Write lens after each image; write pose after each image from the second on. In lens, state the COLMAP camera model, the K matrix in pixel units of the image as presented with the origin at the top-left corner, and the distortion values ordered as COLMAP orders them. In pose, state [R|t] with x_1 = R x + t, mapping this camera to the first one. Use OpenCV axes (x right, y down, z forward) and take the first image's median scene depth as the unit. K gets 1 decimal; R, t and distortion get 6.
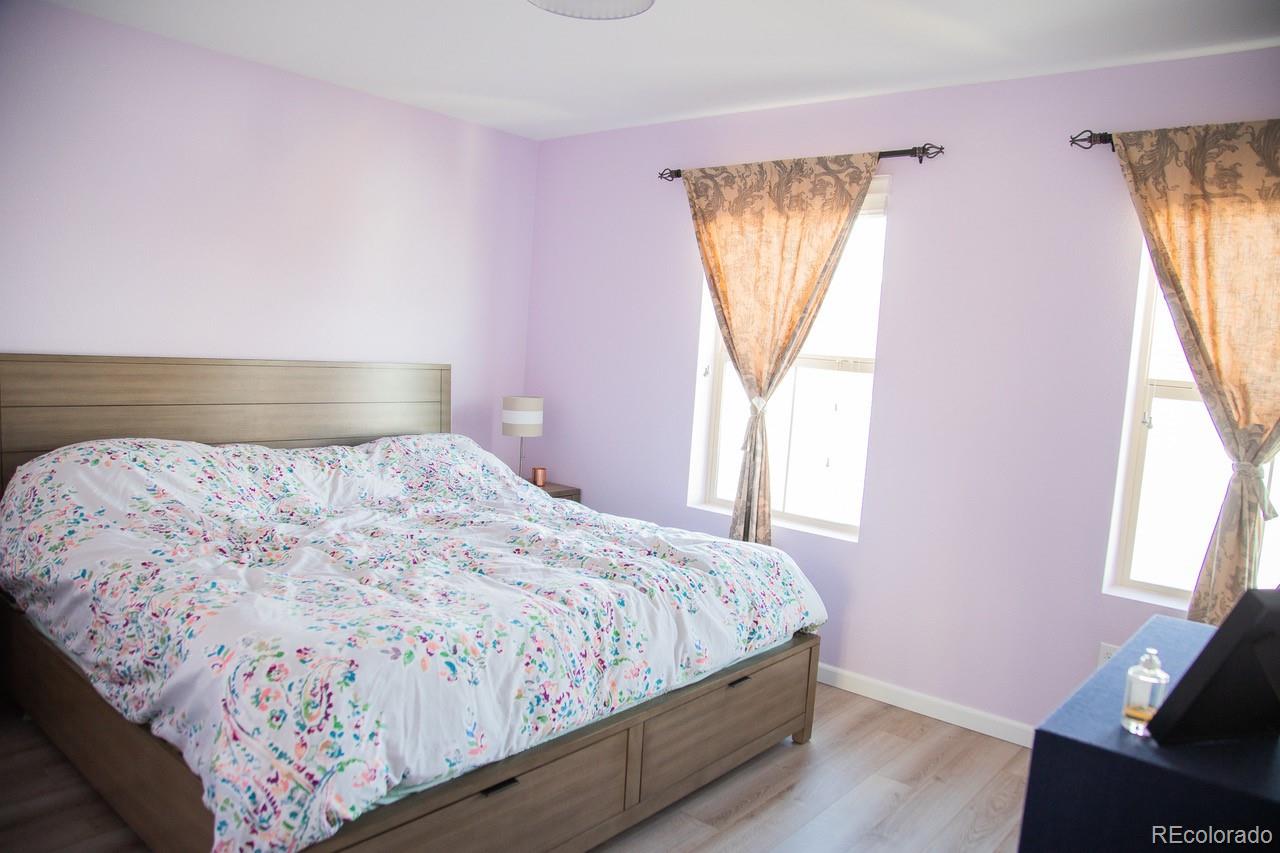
lens RADIAL K [[915.7, 0, 658.1], [0, 915.7, 428.3], [0, 0, 1]] dist [-0.122126, 0.092596]
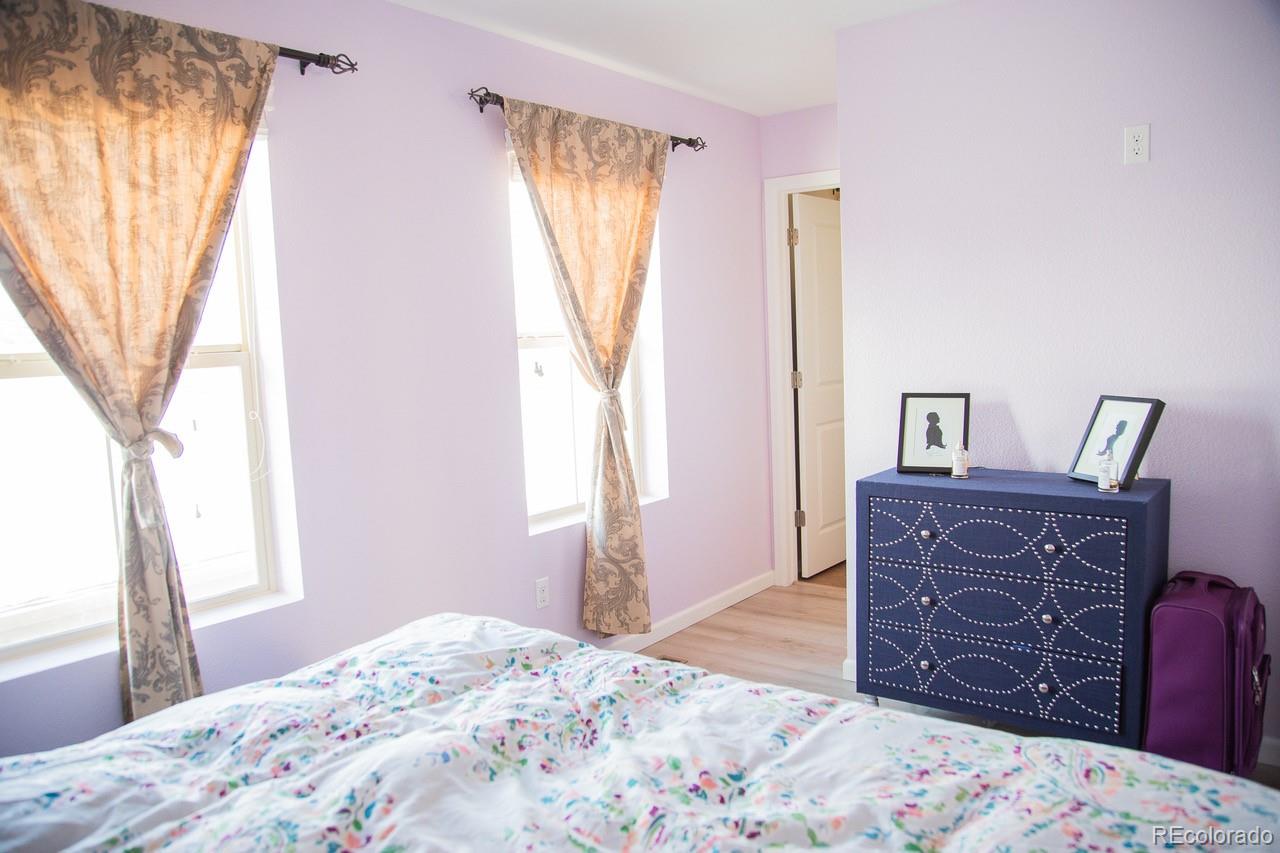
lens RADIAL K [[915.7, 0, 658.1], [0, 915.7, 428.3], [0, 0, 1]] dist [-0.122126, 0.092596]
pose [[-0.050419, -0.168851, 0.984351, -0.567481], [0.129458, 0.976185, 0.174081, -0.112755], [-0.990302, 0.136209, -0.027359, 0.875921]]
